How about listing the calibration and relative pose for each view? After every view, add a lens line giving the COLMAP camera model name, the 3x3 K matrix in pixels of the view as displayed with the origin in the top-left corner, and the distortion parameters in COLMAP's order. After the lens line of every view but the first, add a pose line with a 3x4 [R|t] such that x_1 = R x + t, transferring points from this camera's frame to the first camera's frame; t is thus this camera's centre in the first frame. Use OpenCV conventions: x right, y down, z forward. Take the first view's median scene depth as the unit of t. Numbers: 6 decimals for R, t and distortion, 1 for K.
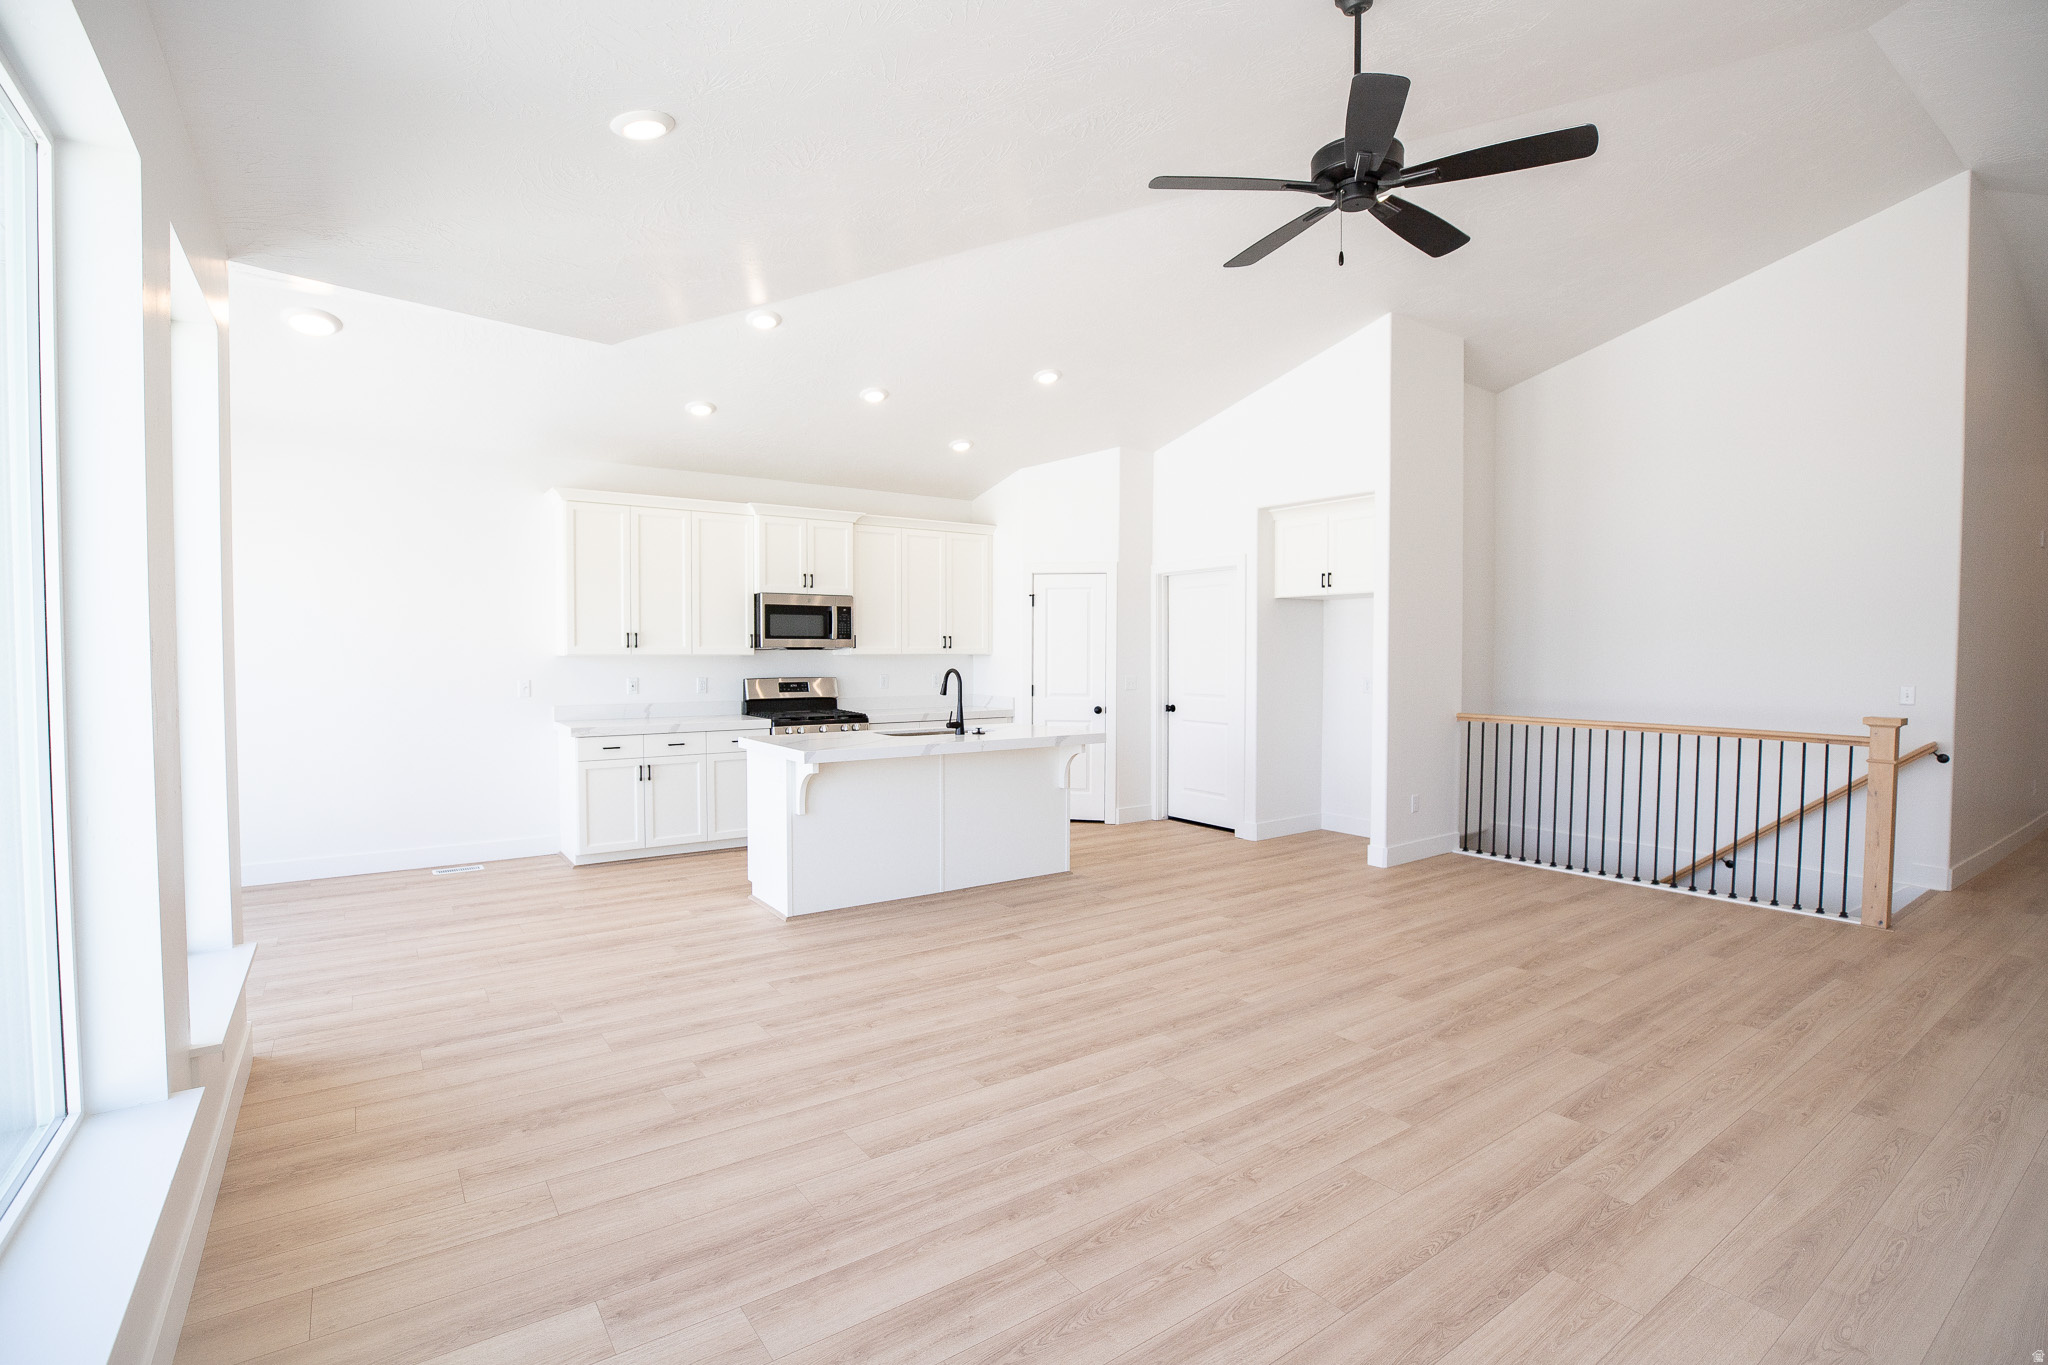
lens RADIAL K [[952.6, 0, 1019.7], [0, 952.6, 692.0], [0, 0, 1]] dist [-0.022324, 0.001628]
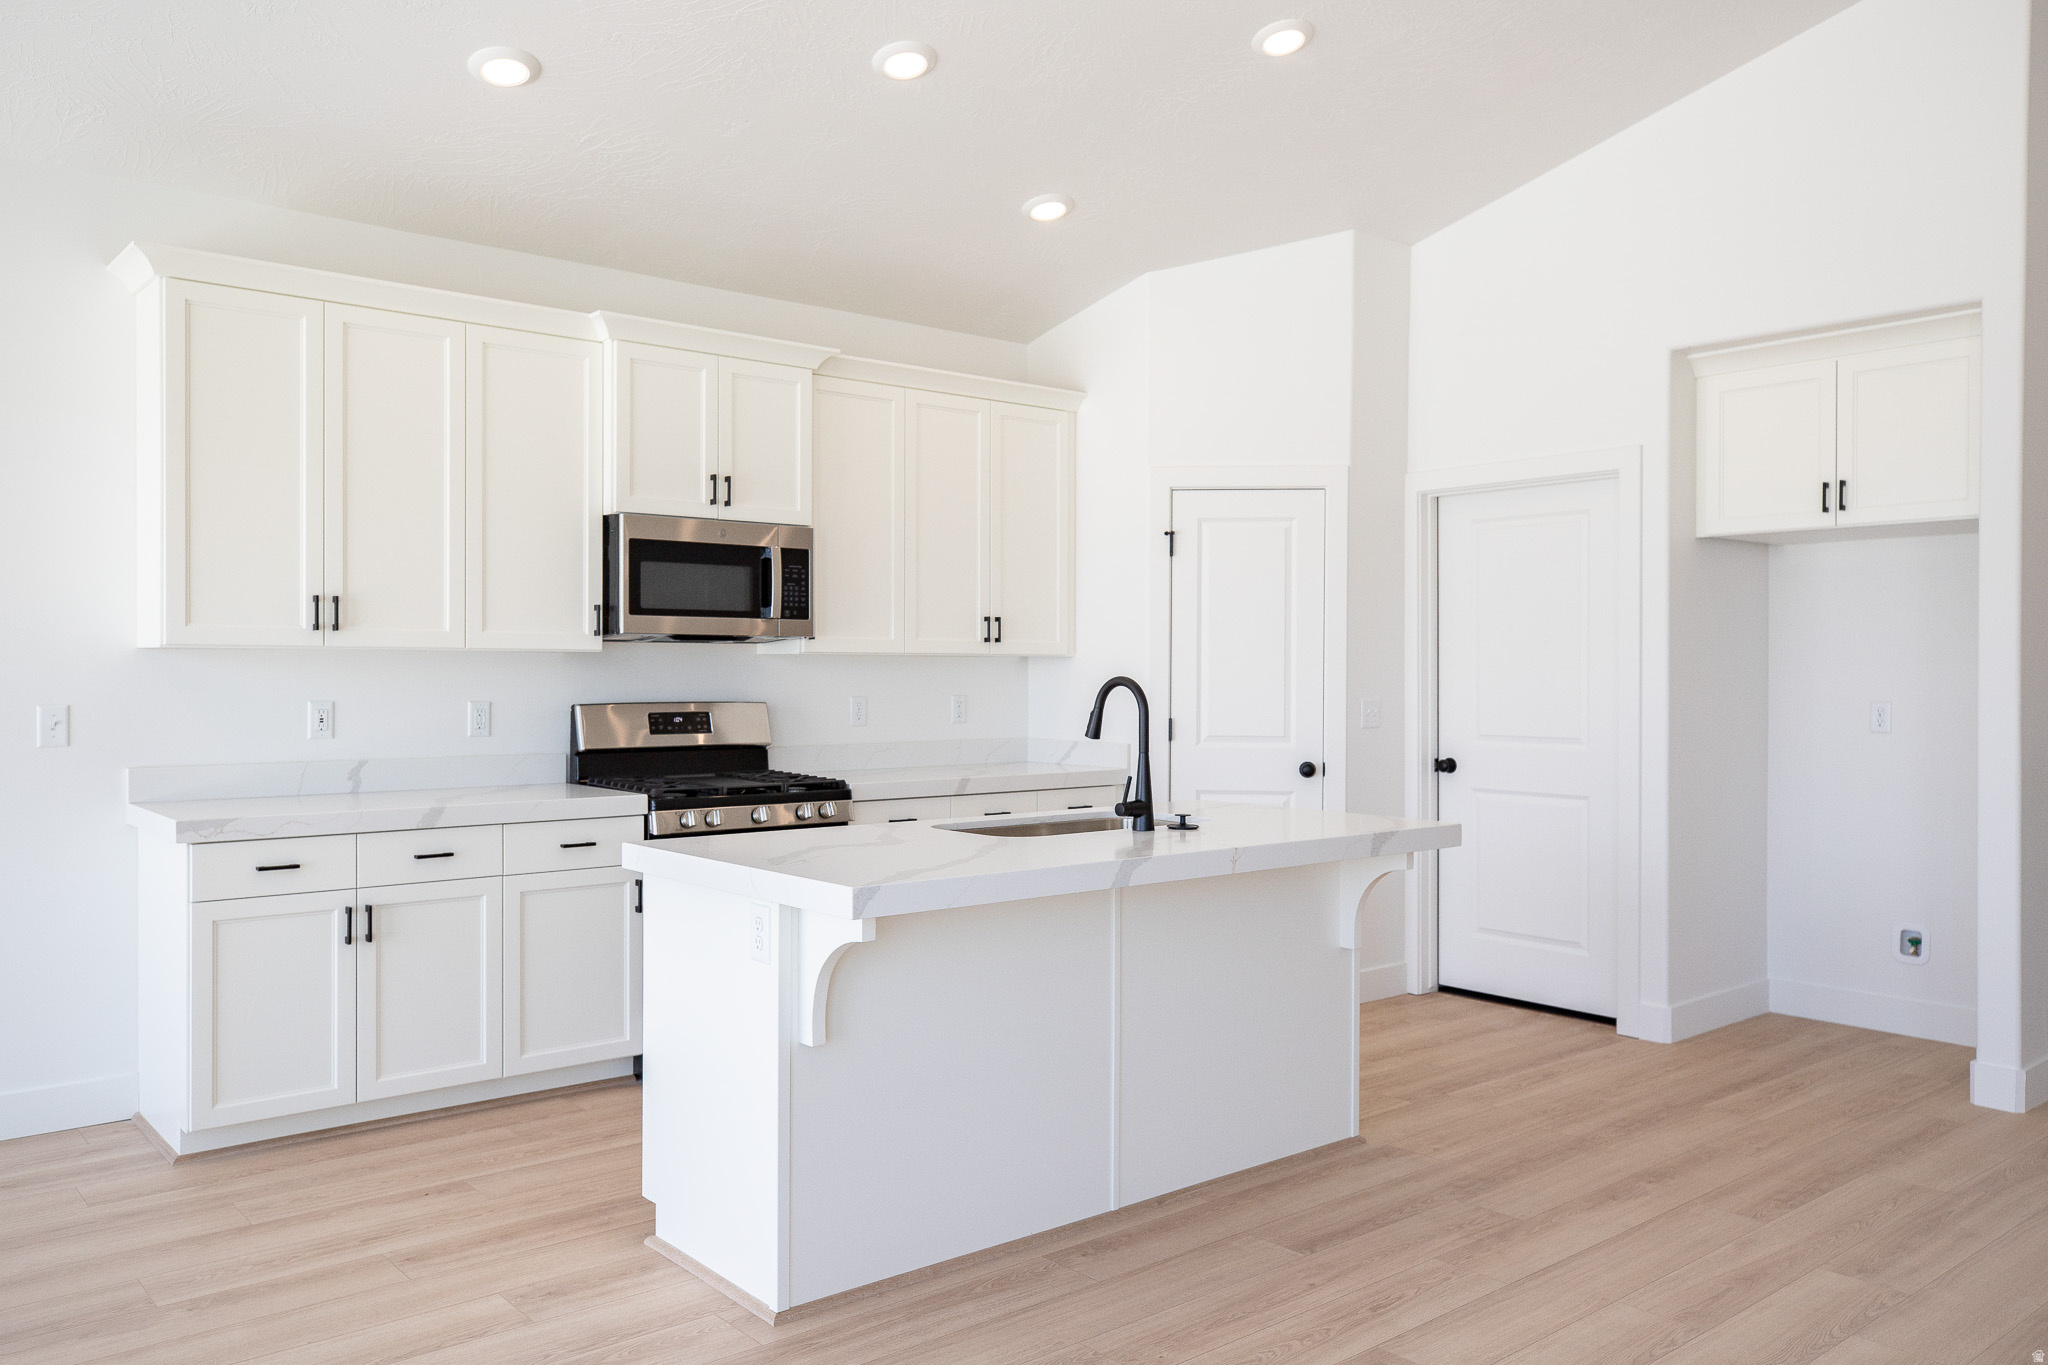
lens RADIAL K [[1539.9, 0, 1038.0], [0, 1539.9, 694.4], [0, 0, 1]] dist [0.017084, 0.010810]
pose [[0.996014, 0.000098, 0.089193, -0.145760], [0.002333, 0.999628, -0.027156, 0.001957], [-0.089163, 0.027256, 0.995644, 0.267864]]
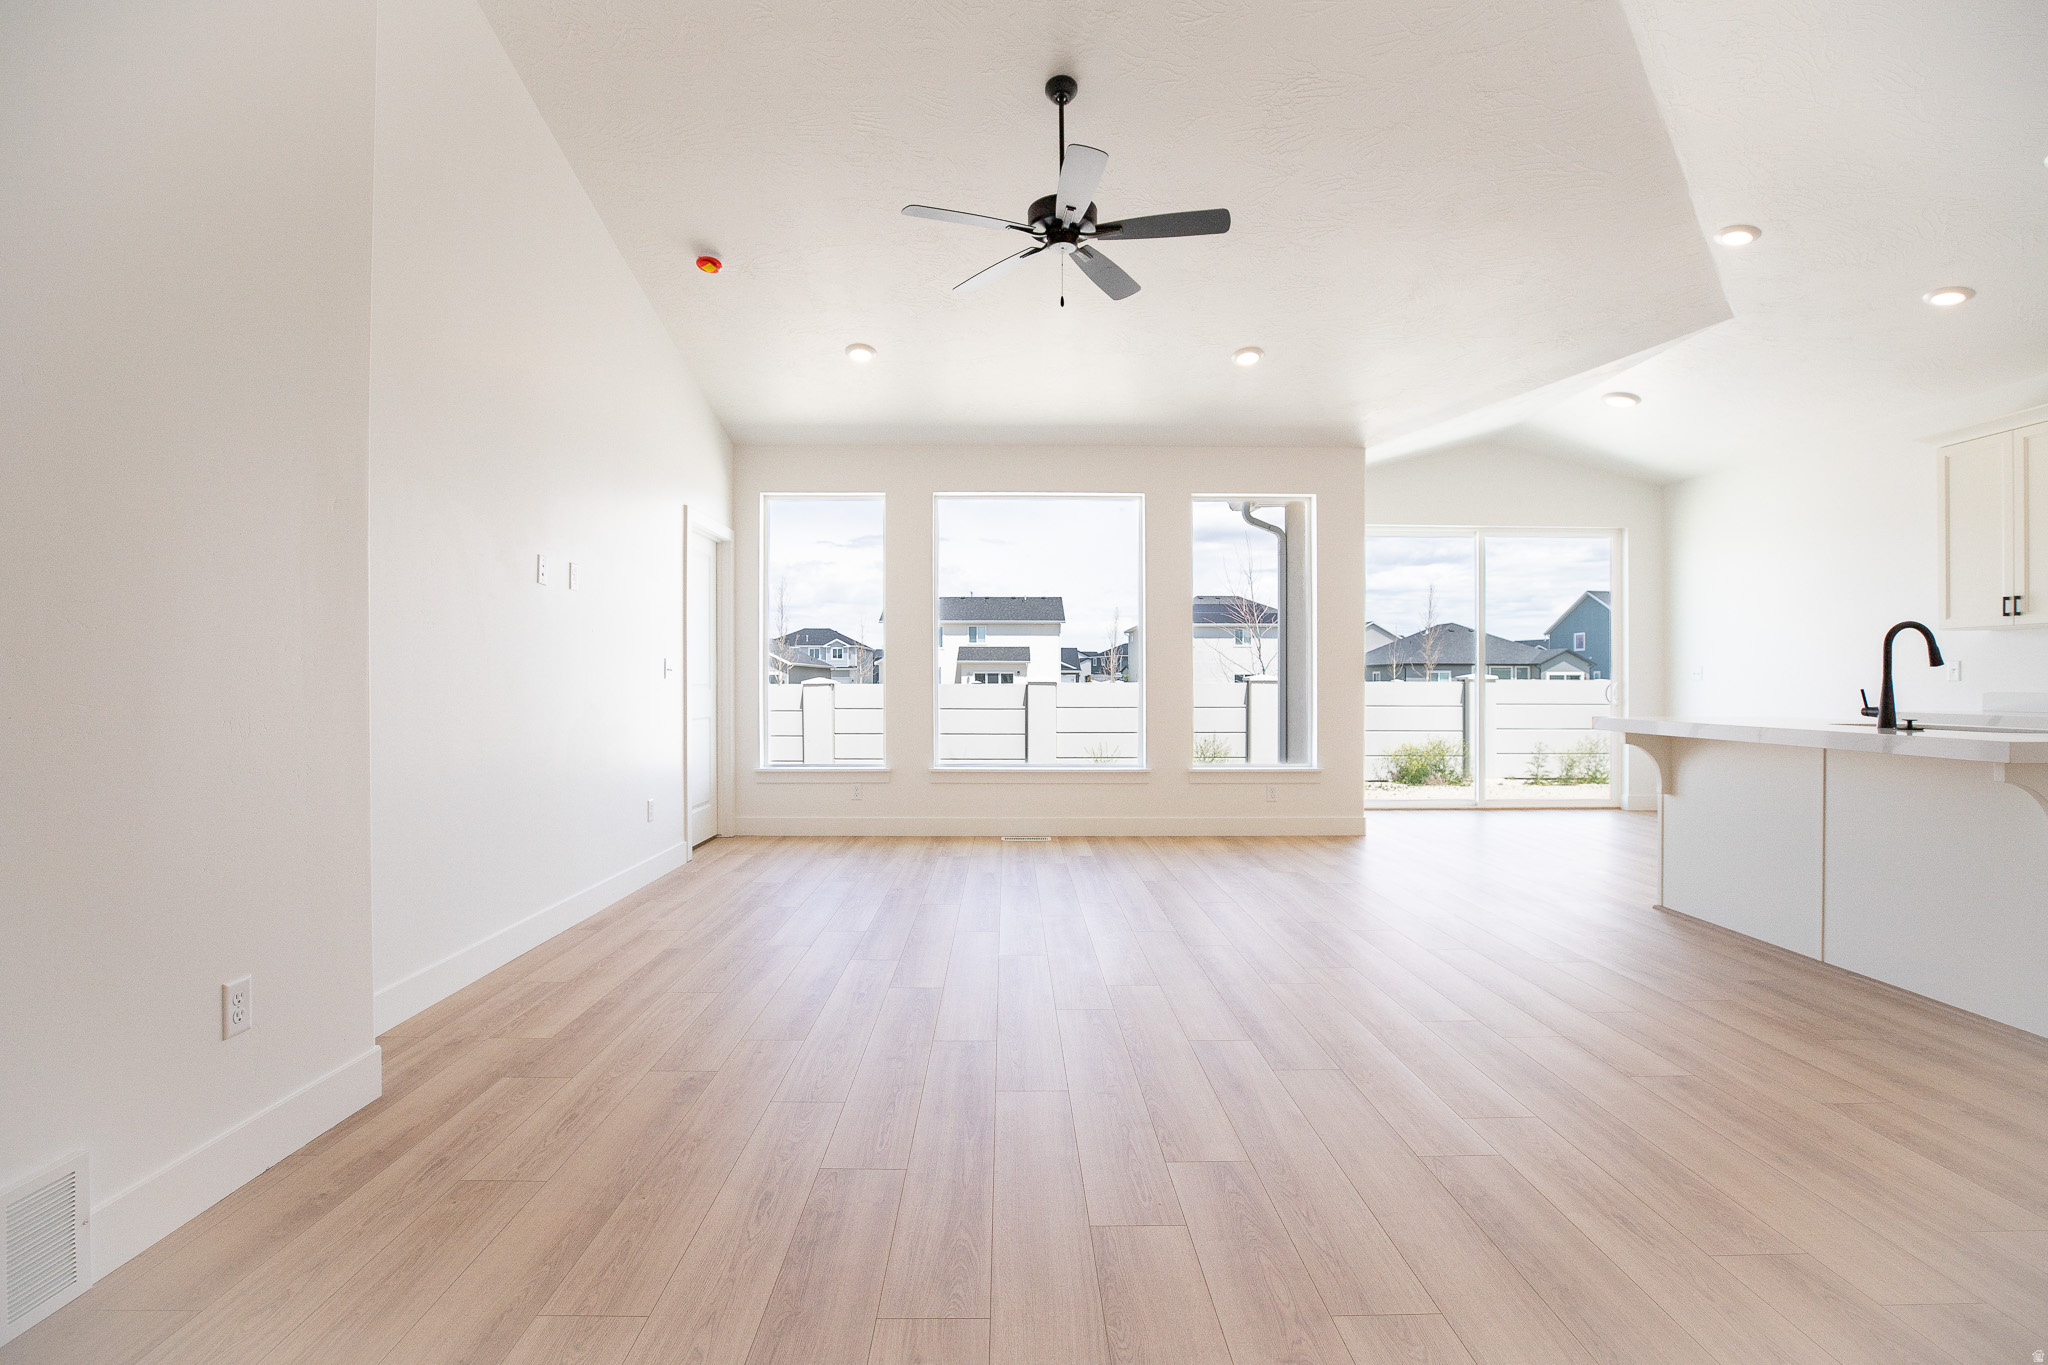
lens RADIAL K [[952.6, 0, 1031.7], [0, 952.6, 687.2], [0, 0, 1]] dist [-0.022324, 0.001628]
pose [[-0.561664, -0.000253, -0.827365, 0.633476], [-0.035634, 0.999079, 0.023885, 0.020143], [0.826598, 0.042898, -0.561156, 0.749916]]
